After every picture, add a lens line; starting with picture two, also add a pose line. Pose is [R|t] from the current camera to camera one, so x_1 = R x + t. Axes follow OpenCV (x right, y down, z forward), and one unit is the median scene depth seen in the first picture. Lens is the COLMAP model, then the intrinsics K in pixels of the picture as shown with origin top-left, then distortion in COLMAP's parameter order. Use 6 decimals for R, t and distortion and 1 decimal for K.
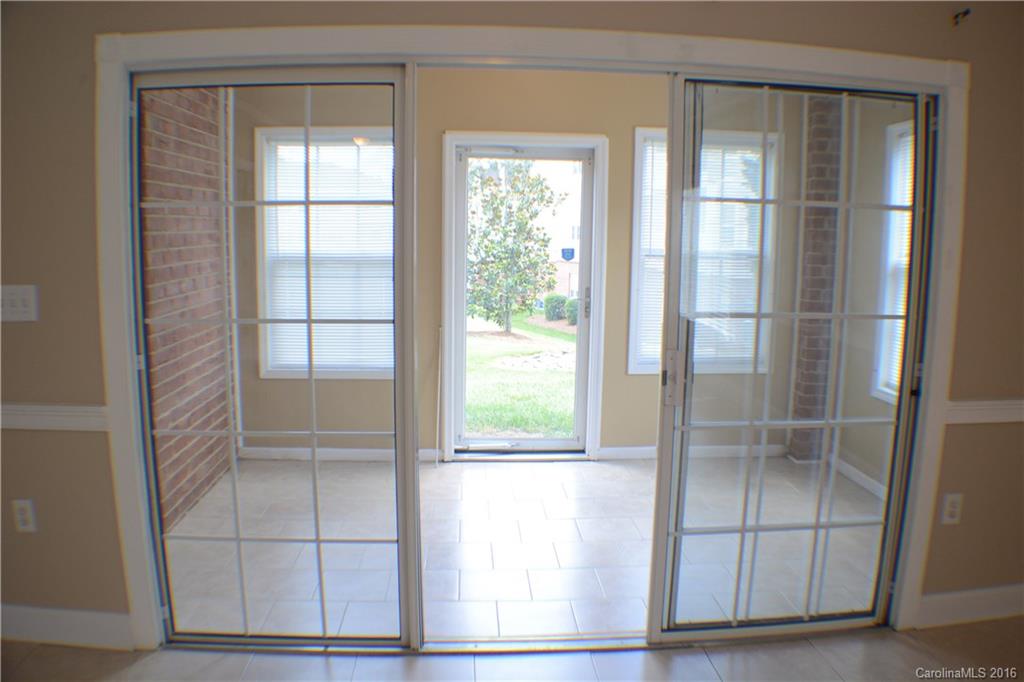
lens RADIAL K [[762.1, 0, 512.0], [0, 762.1, 341.0], [0, 0, 1]] dist [-0.176202, 0.007136]
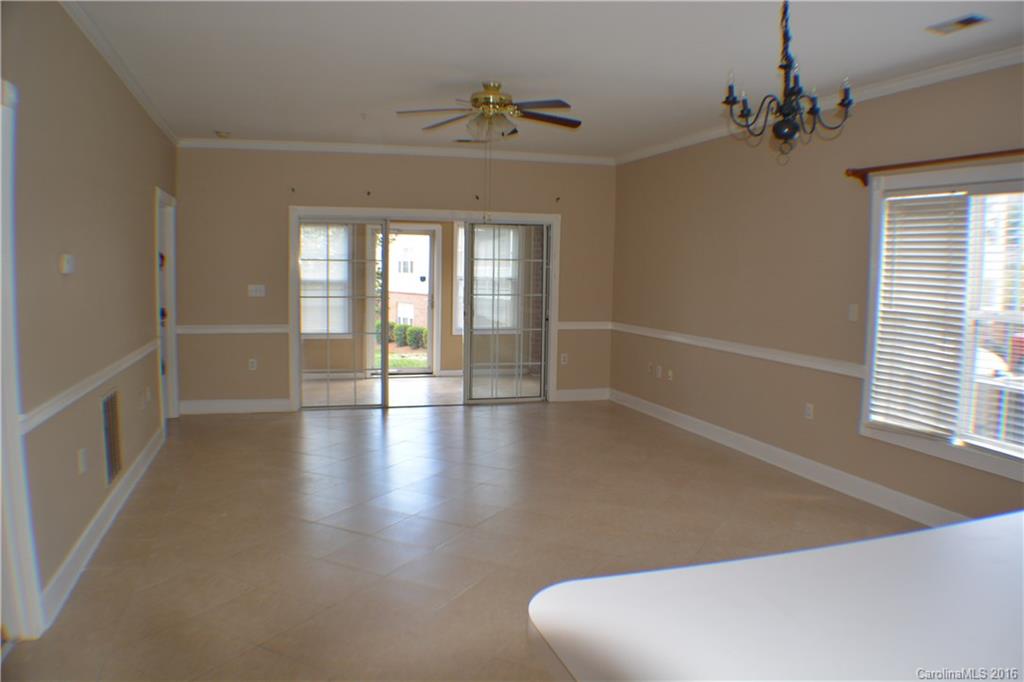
lens RADIAL K [[762.1, 0, 512.0], [0, 762.1, 341.0], [0, 0, 1]] dist [-0.176202, 0.007136]
pose [[0.971900, -0.021137, 0.234445, -0.212736], [0.030833, 0.998811, -0.037766, 0.168377], [-0.233368, 0.043933, 0.971396, -1.278049]]
